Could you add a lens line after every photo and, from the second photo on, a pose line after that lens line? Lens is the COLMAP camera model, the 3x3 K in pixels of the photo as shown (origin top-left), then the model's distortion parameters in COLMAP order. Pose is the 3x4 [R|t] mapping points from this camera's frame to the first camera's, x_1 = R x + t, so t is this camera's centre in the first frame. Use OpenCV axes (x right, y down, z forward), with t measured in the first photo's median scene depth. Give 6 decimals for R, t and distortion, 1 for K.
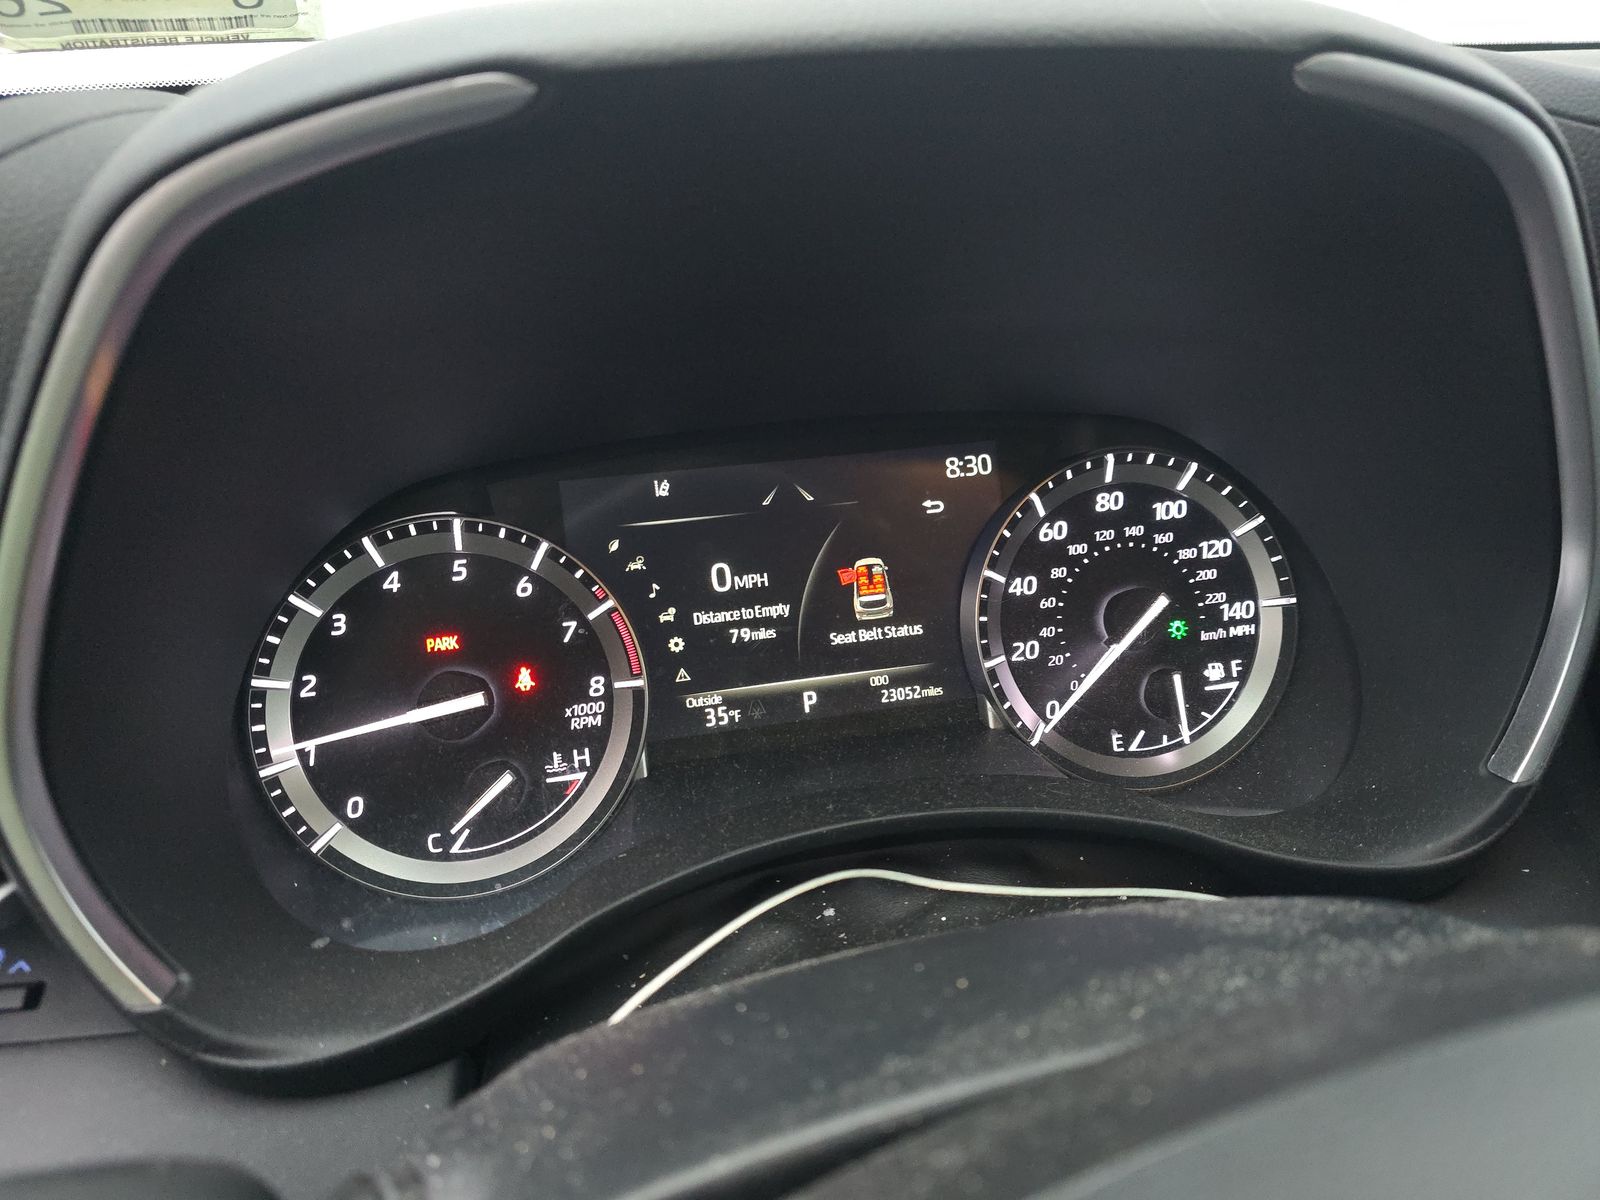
lens RADIAL K [[1108.0, 0, 800.0], [0, 1108.0, 600.0], [0, 0, 1]] dist [0.011030, -0.001701]
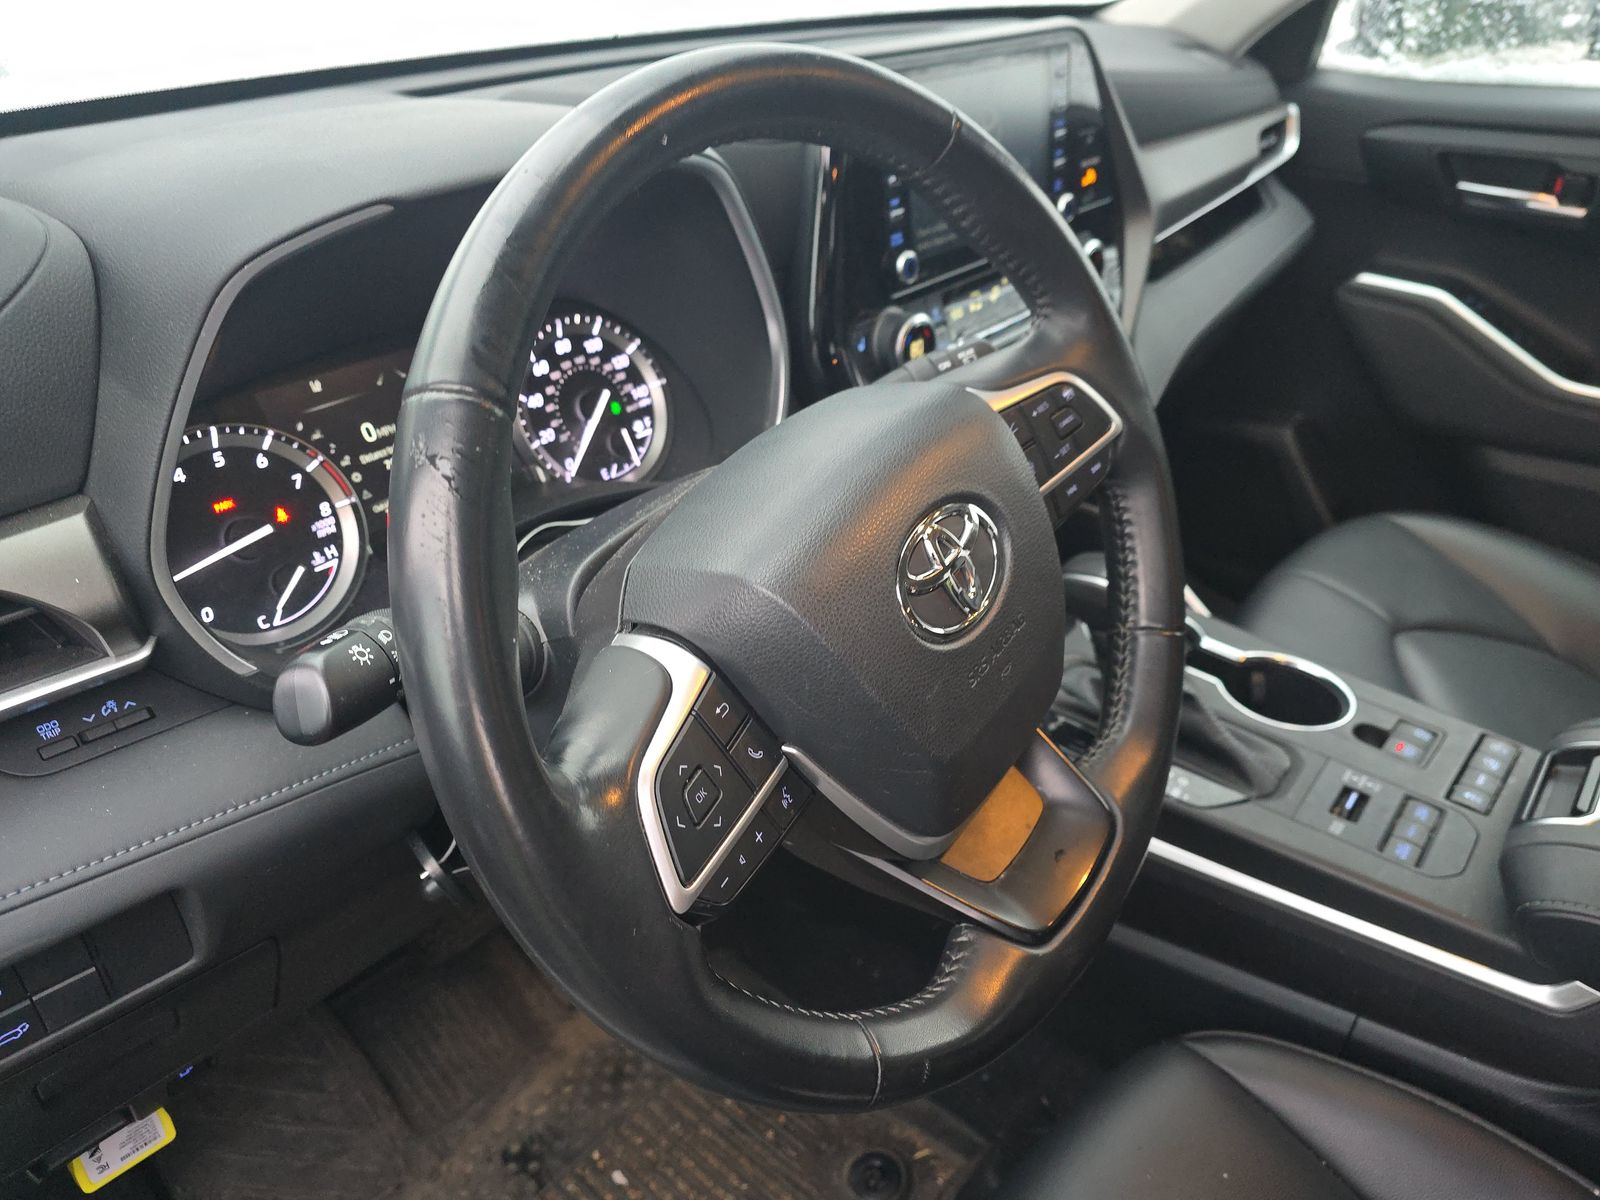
lens RADIAL K [[1108.0, 0, 800.0], [0, 1108.0, 600.0], [0, 0, 1]] dist [0.011030, -0.001701]
pose [[0.796595, -0.300875, 0.524320, -0.501201], [0.239543, 0.953447, 0.183190, 0.068714], [-0.555028, -0.020331, 0.831583, -0.749194]]
